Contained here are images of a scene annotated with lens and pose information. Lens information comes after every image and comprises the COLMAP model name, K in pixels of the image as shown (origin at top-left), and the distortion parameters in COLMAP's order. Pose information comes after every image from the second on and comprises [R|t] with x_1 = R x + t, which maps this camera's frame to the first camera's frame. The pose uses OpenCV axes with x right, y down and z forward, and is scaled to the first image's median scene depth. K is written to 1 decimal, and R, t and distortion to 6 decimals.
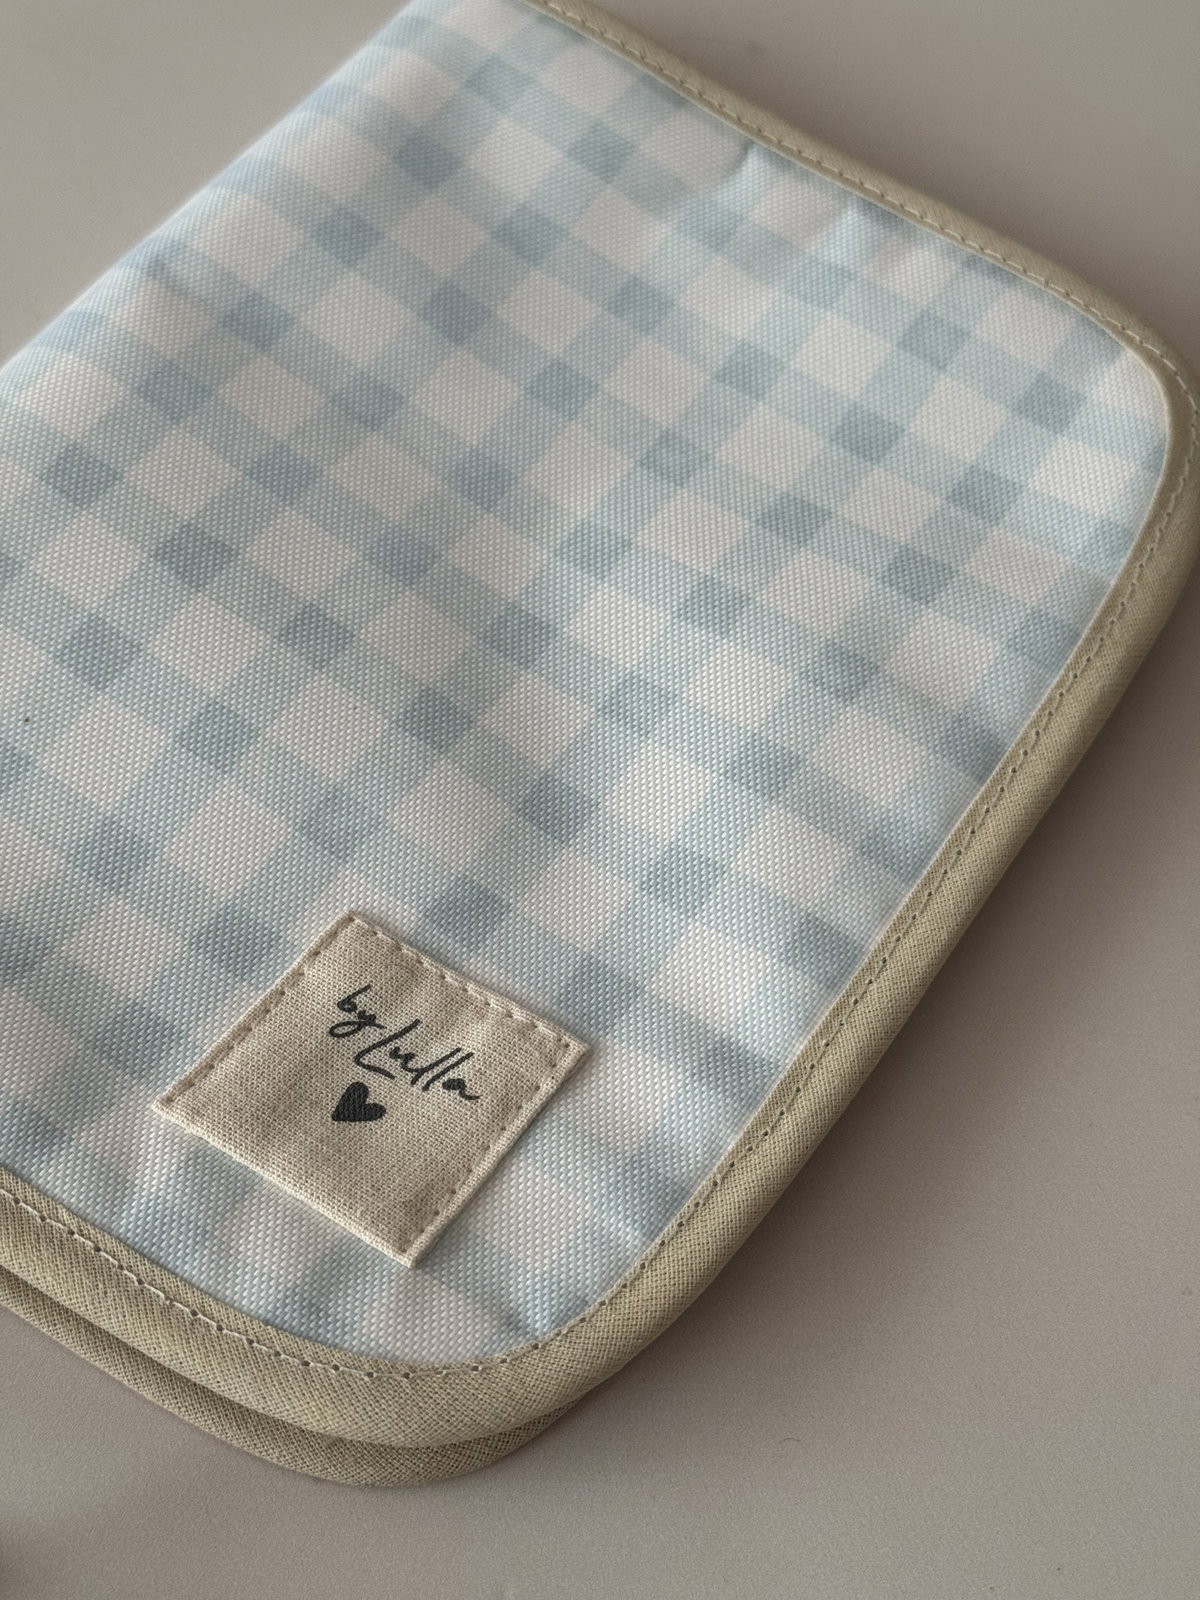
lens RADIAL K [[2230.7, 0, 598.8], [0, 2230.7, 805.6], [0, 0, 1]] dist [0.108669, 0.000000]
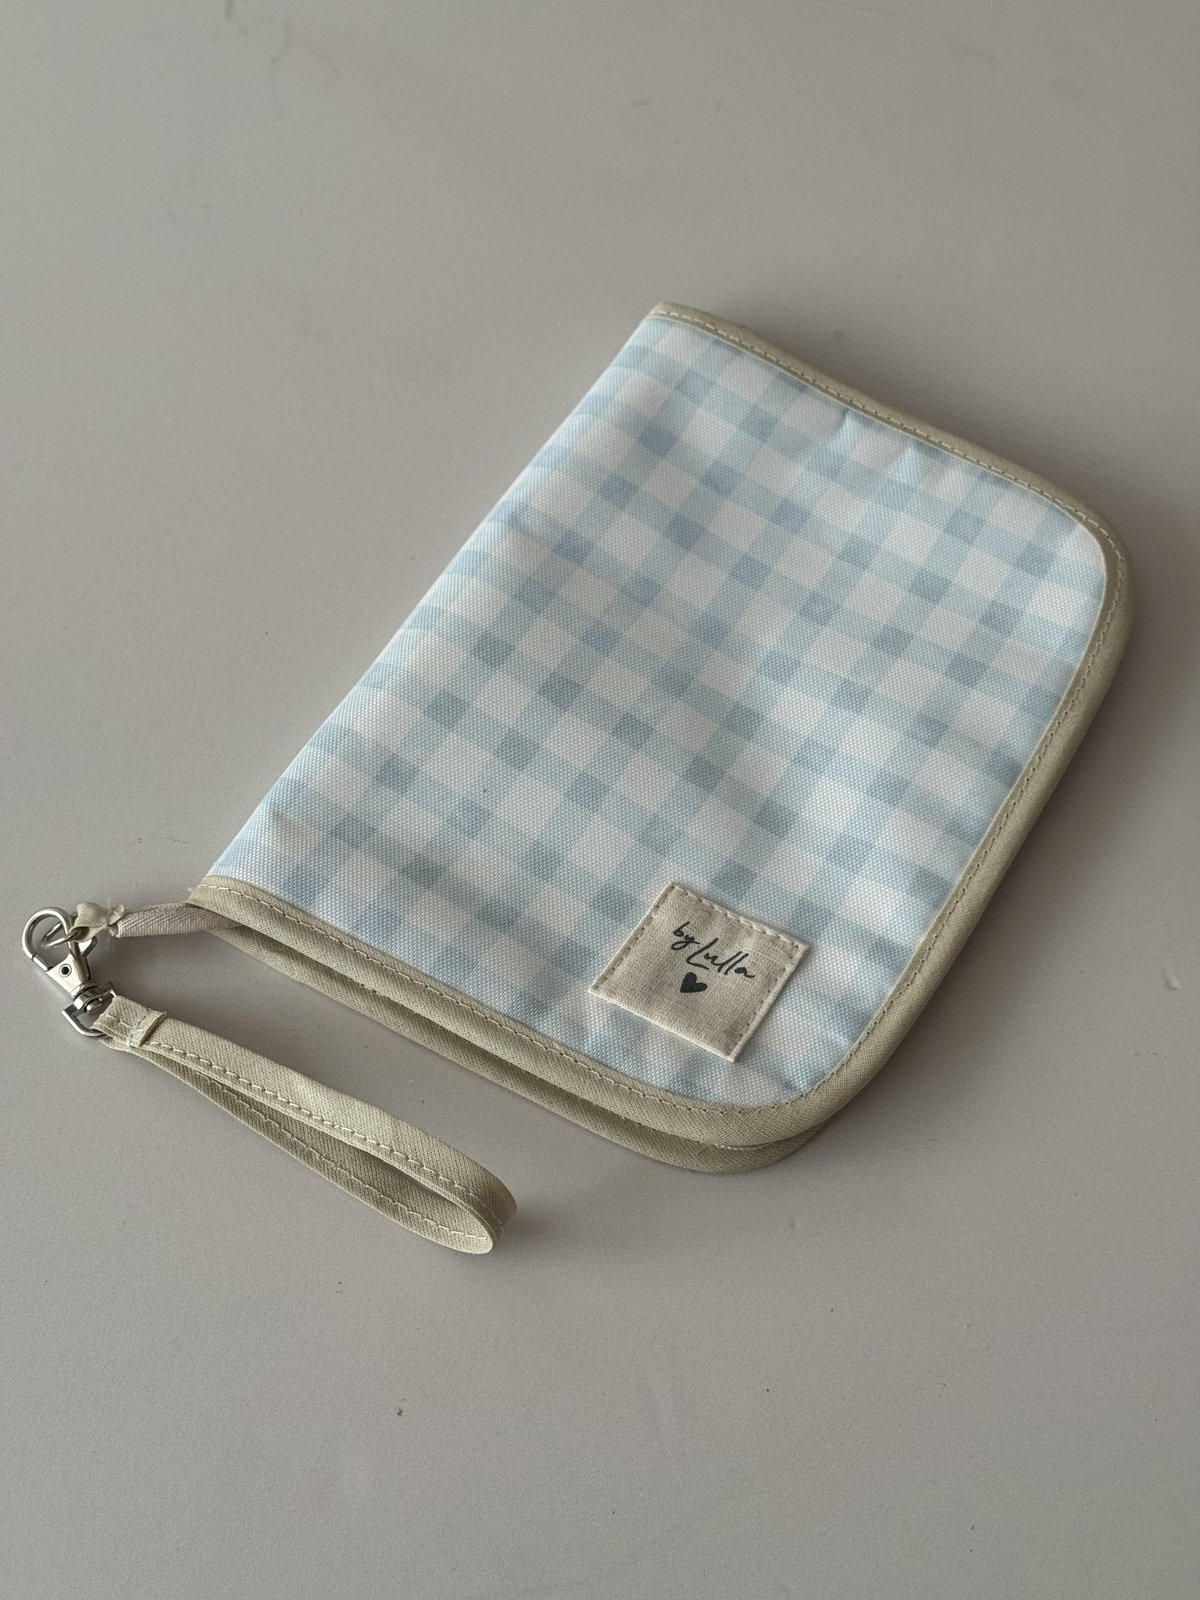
lens RADIAL K [[2230.7, 0, 599.5], [0, 2230.7, 797.0], [0, 0, 1]] dist [0.108669, 0.000000]
pose [[0.997486, -0.069056, -0.015876, -0.126923], [0.069269, 0.997510, 0.013288, -0.048372], [0.014919, -0.014354, 0.999786, -0.783147]]
